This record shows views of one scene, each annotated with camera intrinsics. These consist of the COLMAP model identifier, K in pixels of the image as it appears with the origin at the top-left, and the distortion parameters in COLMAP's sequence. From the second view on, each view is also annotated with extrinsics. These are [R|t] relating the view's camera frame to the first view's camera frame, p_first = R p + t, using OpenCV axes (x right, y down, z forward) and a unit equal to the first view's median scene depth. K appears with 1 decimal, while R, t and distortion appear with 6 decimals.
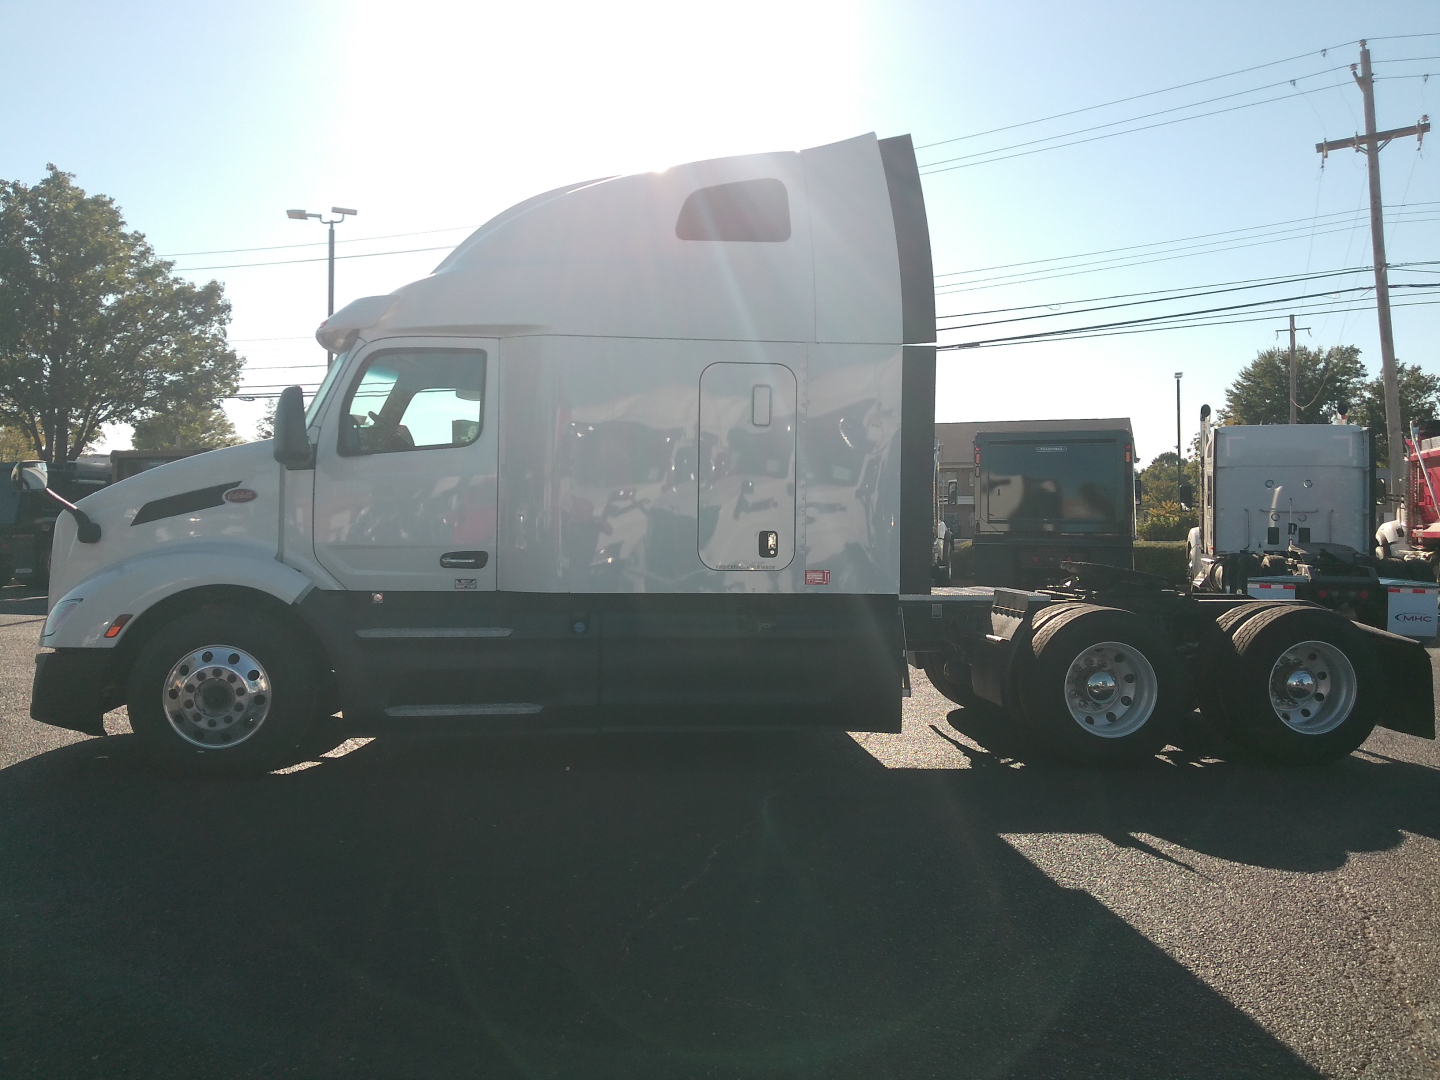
lens RADIAL K [[1168.5, 0, 705.2], [0, 1168.5, 501.6], [0, 0, 1]] dist [0.116654, -0.205344]
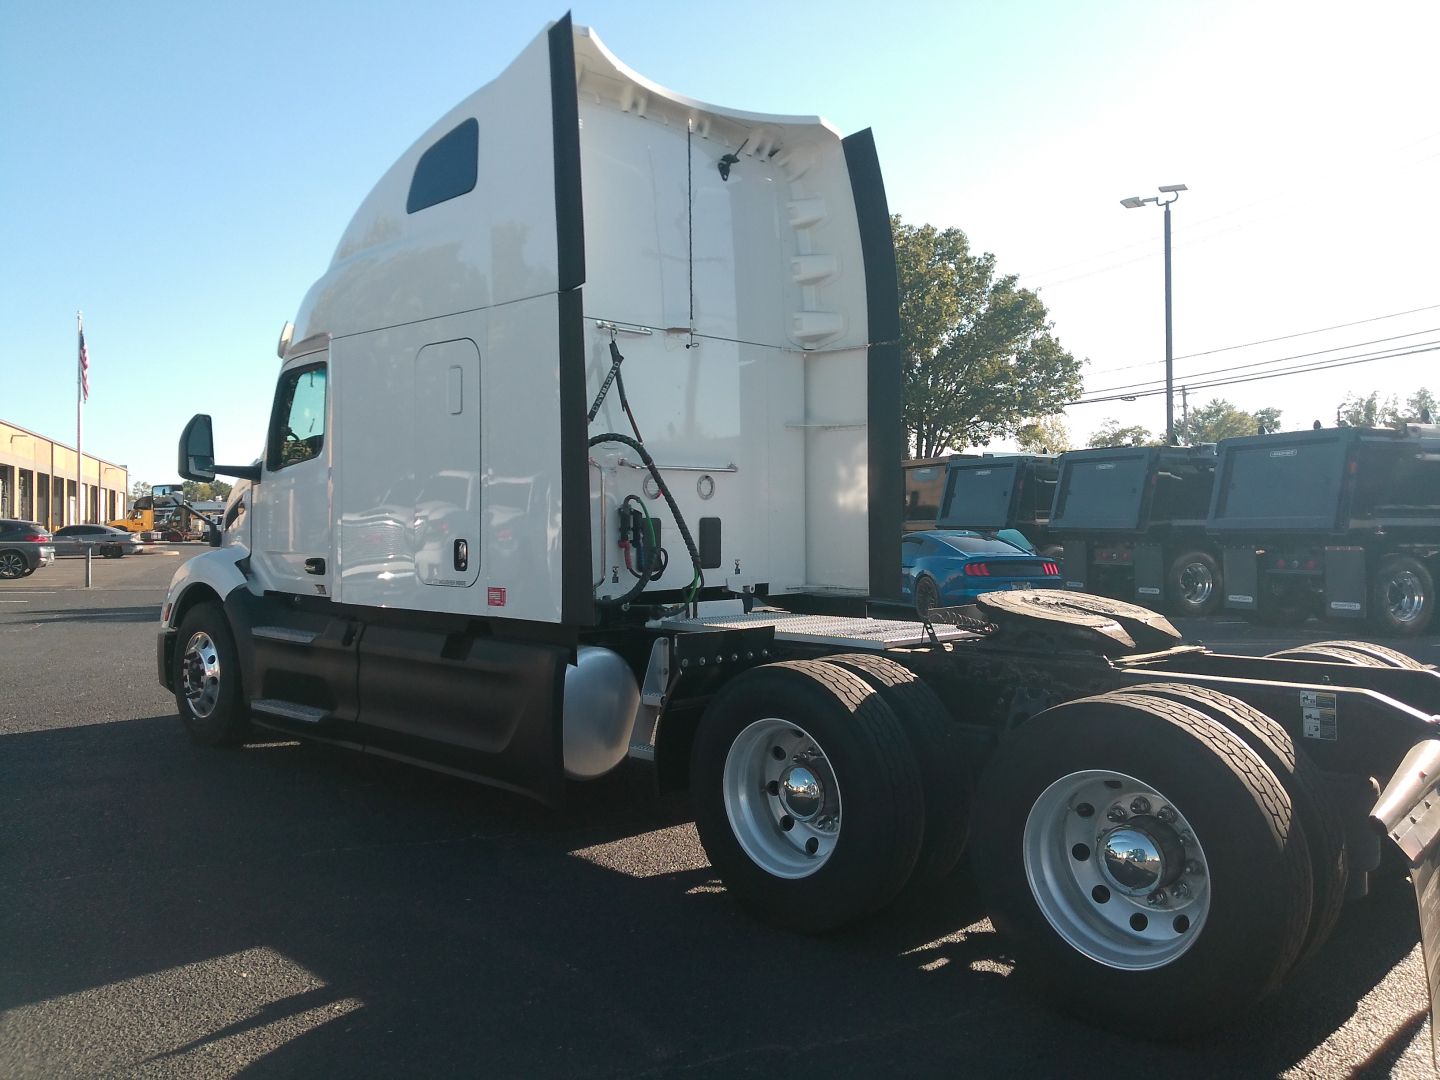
lens RADIAL K [[1168.5, 0, 705.2], [0, 1168.5, 501.6], [0, 0, 1]] dist [0.116654, -0.205344]
pose [[0.647063, -0.020475, -0.762162, 0.300157], [0.019527, 0.999756, -0.010280, 0.003838], [0.762187, -0.008231, 0.647305, 0.218963]]
